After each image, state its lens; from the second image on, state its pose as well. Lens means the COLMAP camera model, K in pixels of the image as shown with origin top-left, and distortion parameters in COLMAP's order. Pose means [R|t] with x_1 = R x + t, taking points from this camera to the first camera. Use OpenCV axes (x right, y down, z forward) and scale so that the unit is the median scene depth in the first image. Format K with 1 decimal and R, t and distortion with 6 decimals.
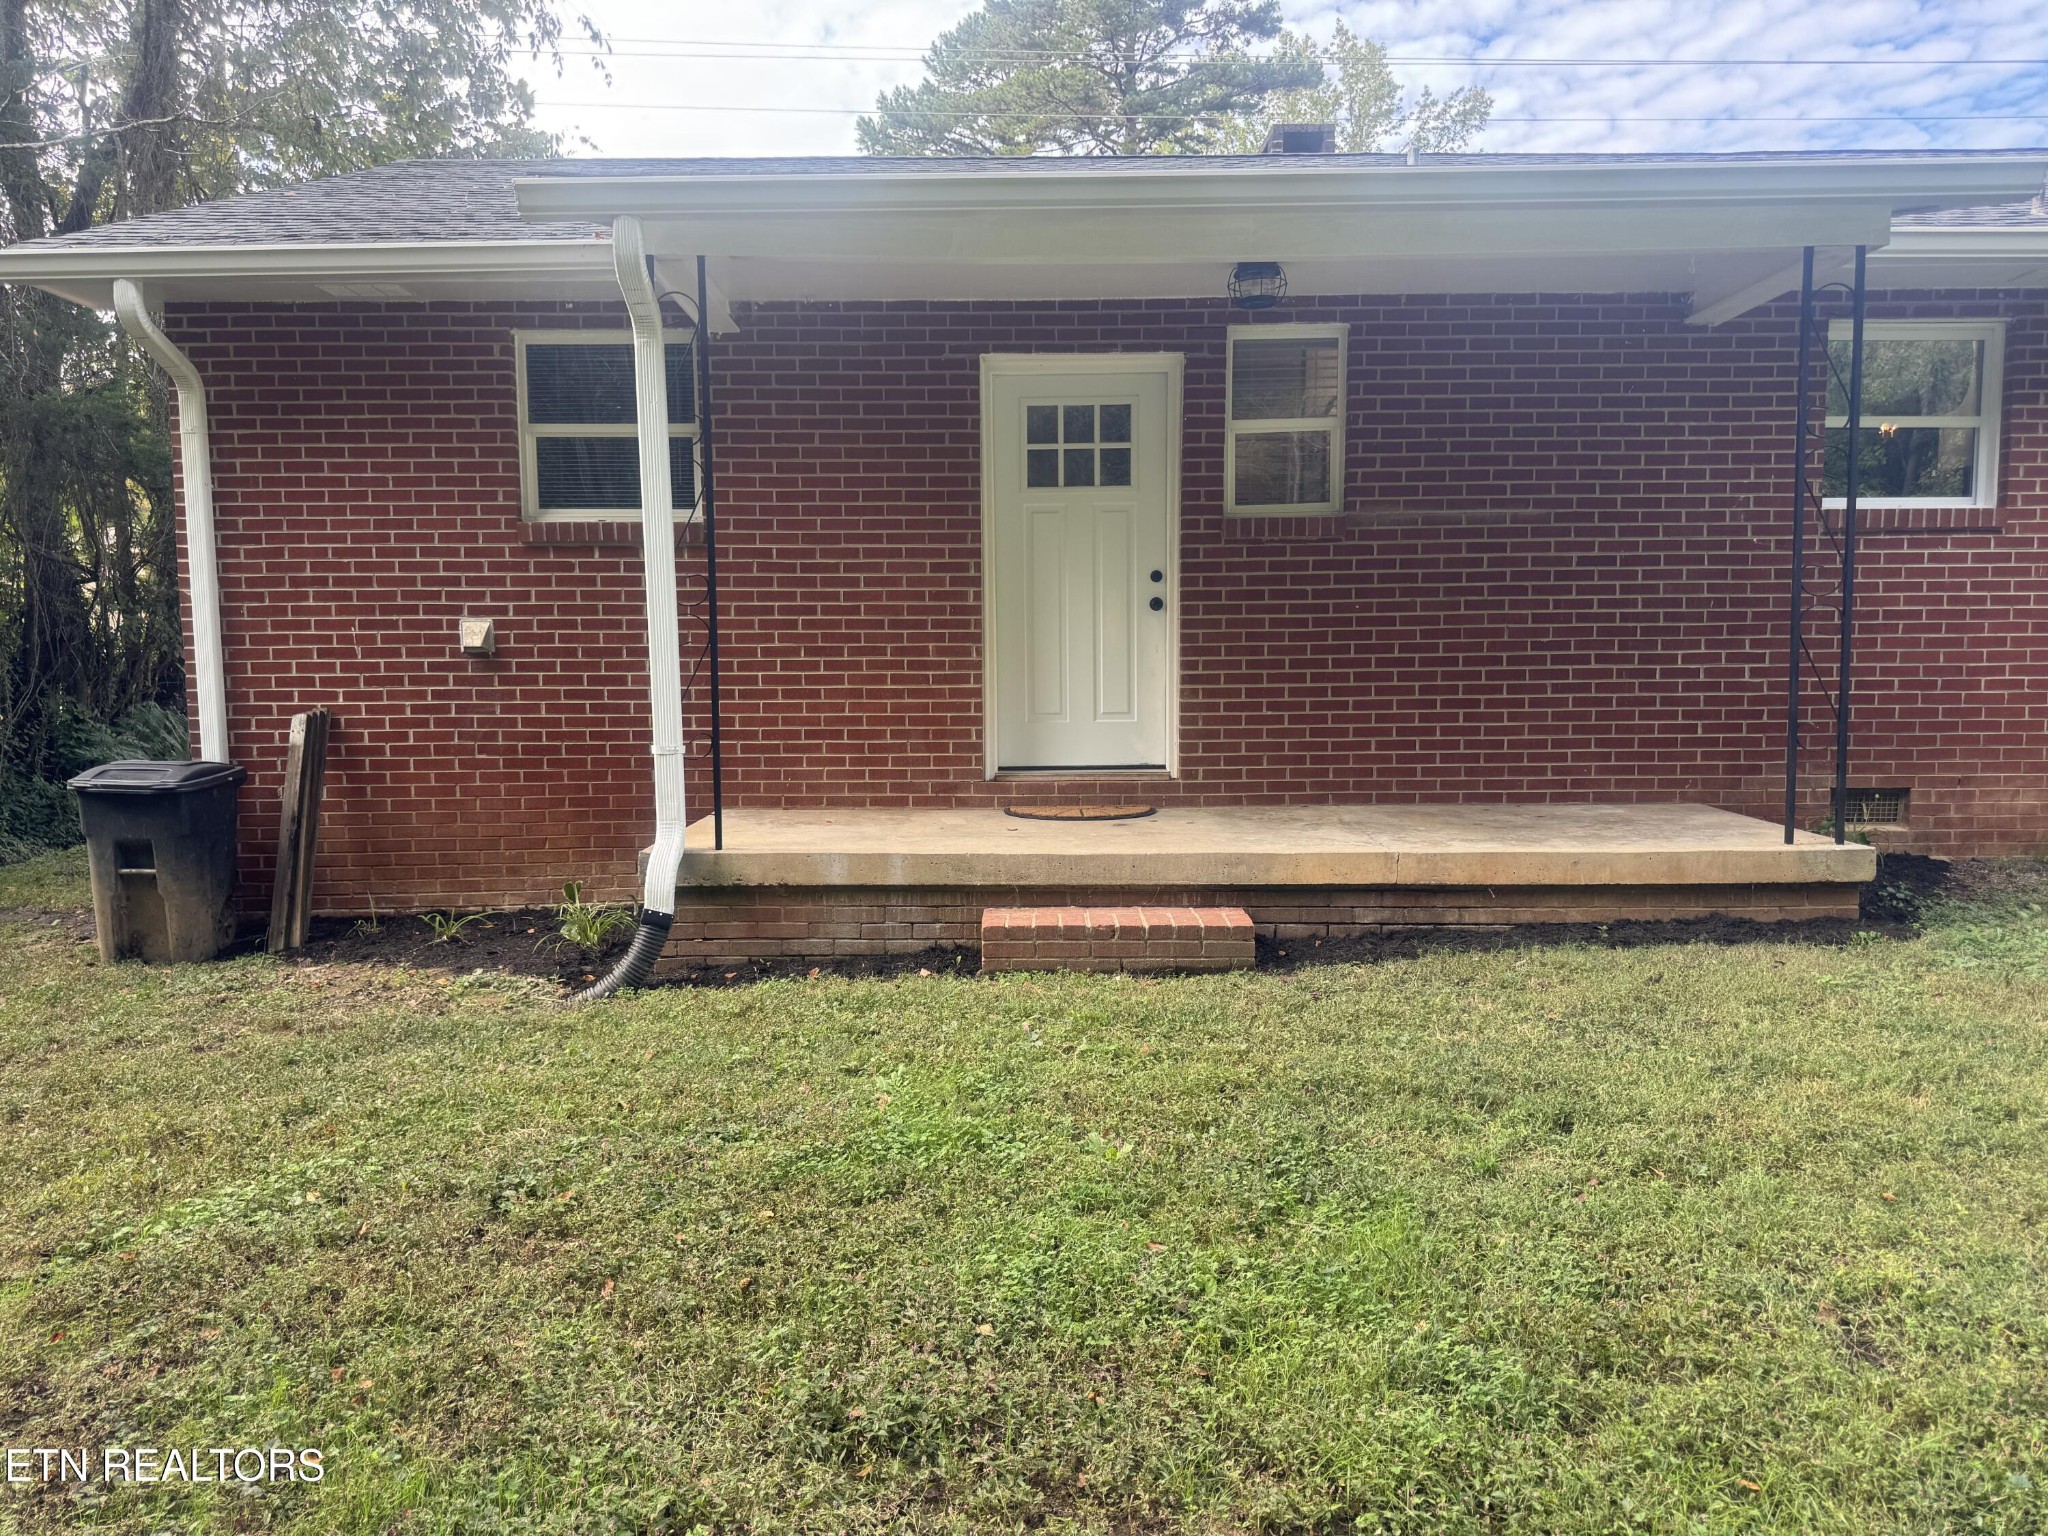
lens RADIAL K [[1432.1, 0, 1016.1], [0, 1432.1, 790.3], [0, 0, 1]] dist [0.062117, -0.074470]
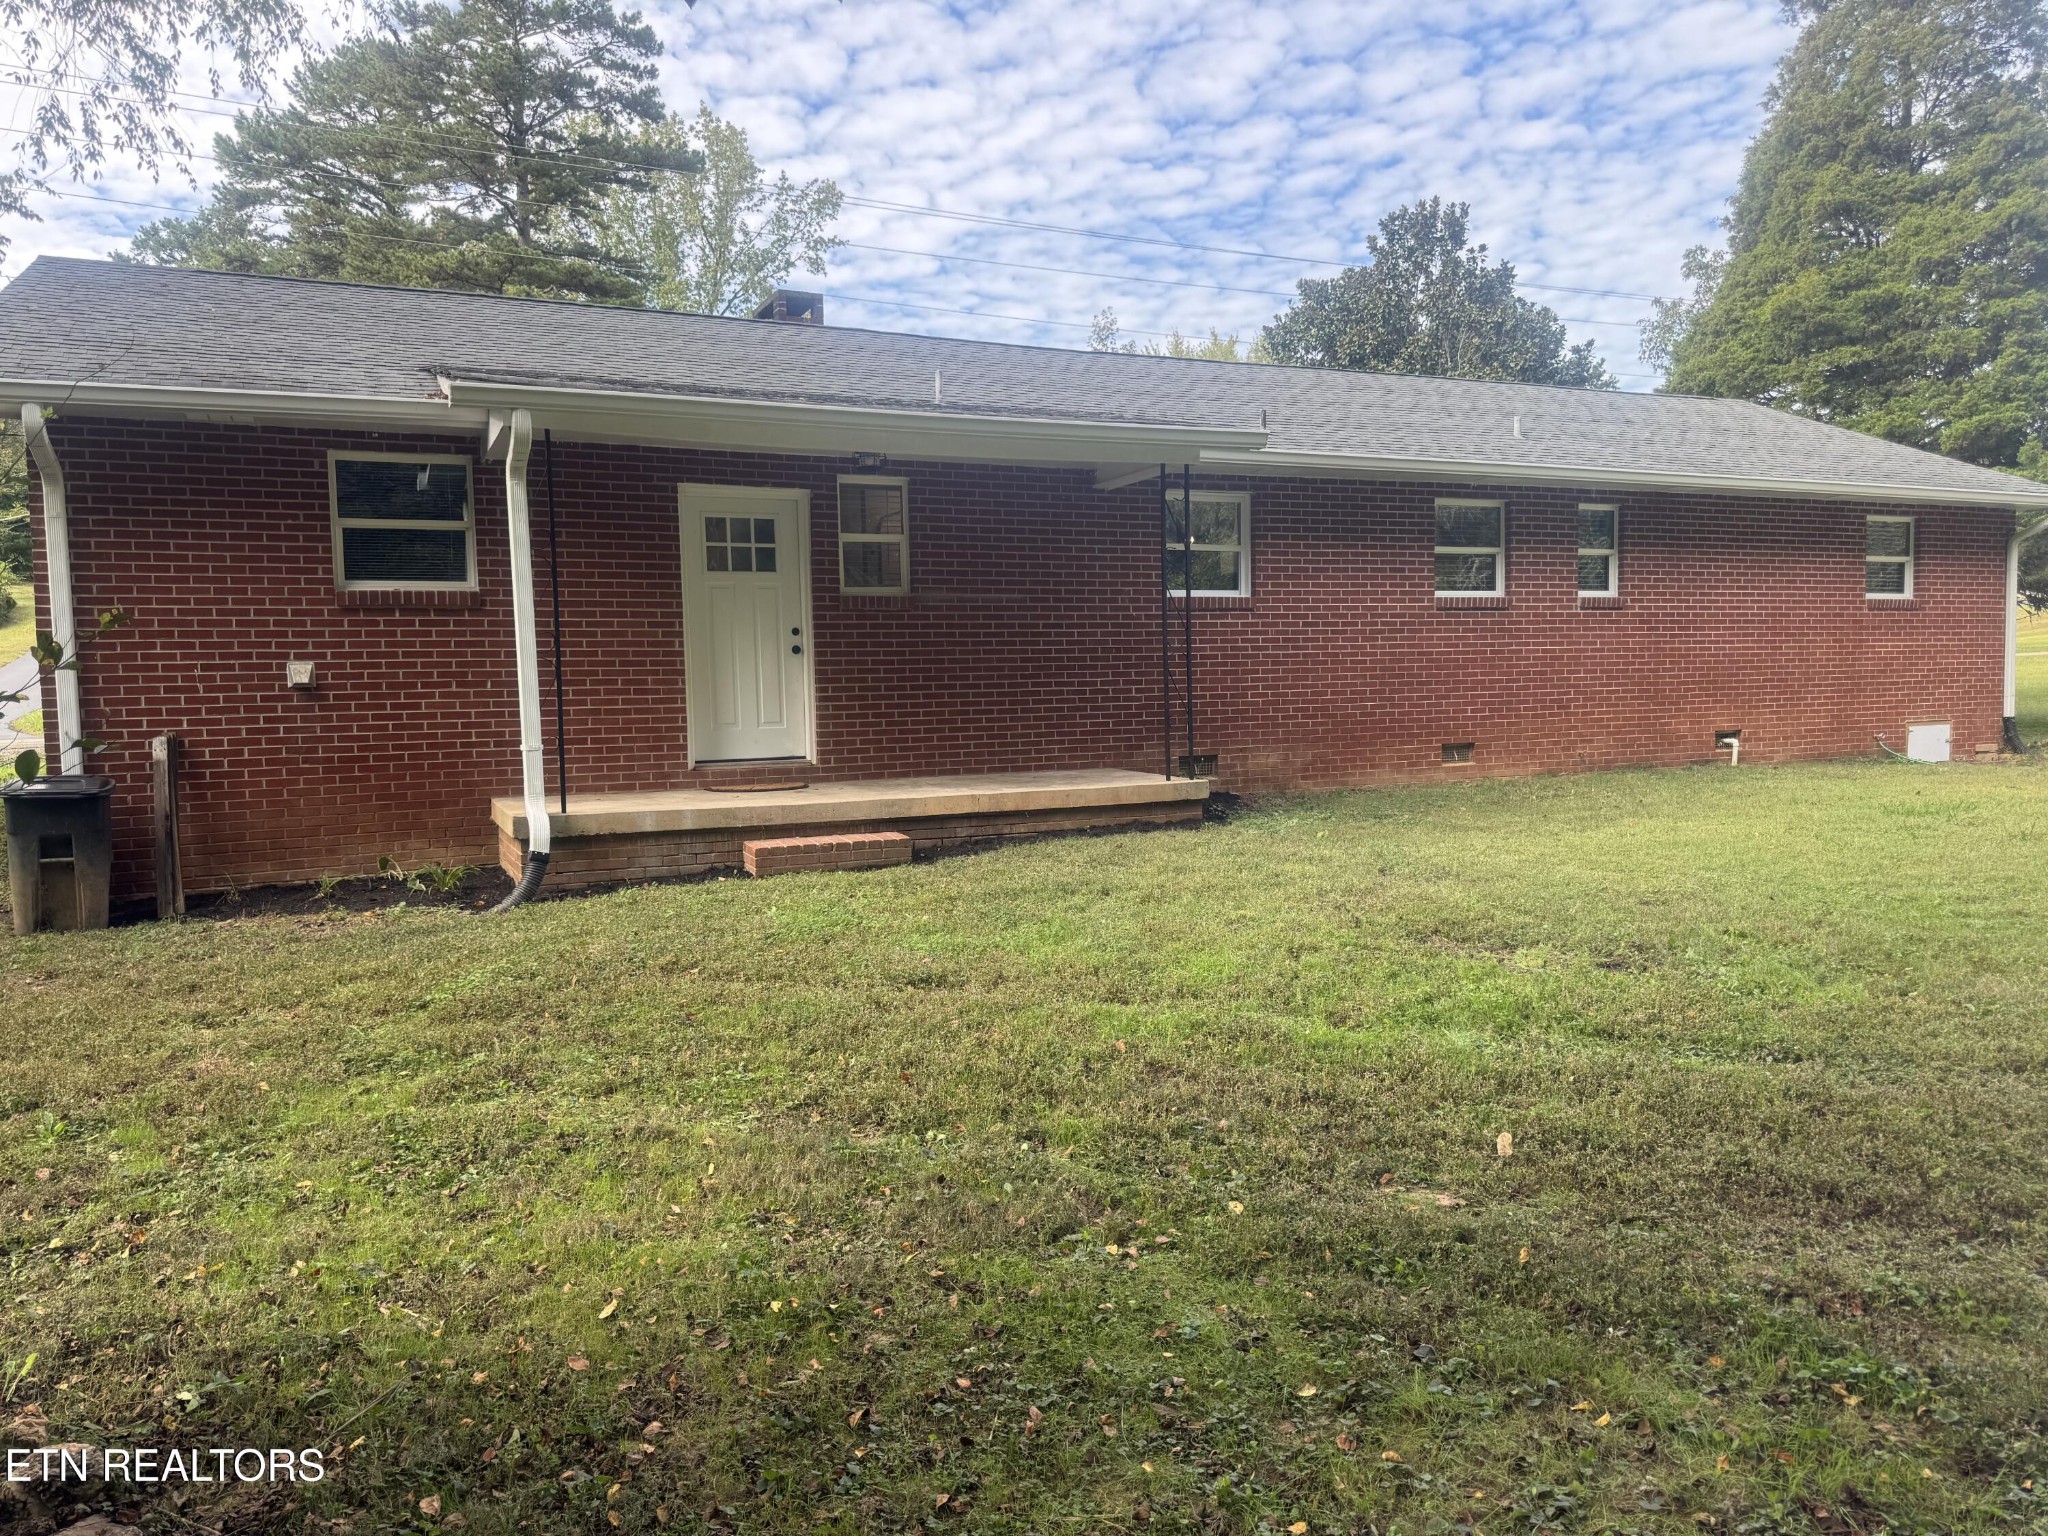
lens RADIAL K [[1432.1, 0, 1035.0], [0, 1432.1, 780.9], [0, 0, 1]] dist [0.062117, -0.074470]
pose [[0.902322, -0.041144, 0.429094, -0.339322], [0.055313, 0.998257, -0.020597, 0.054807], [-0.427499, 0.042320, 0.903025, -0.484632]]
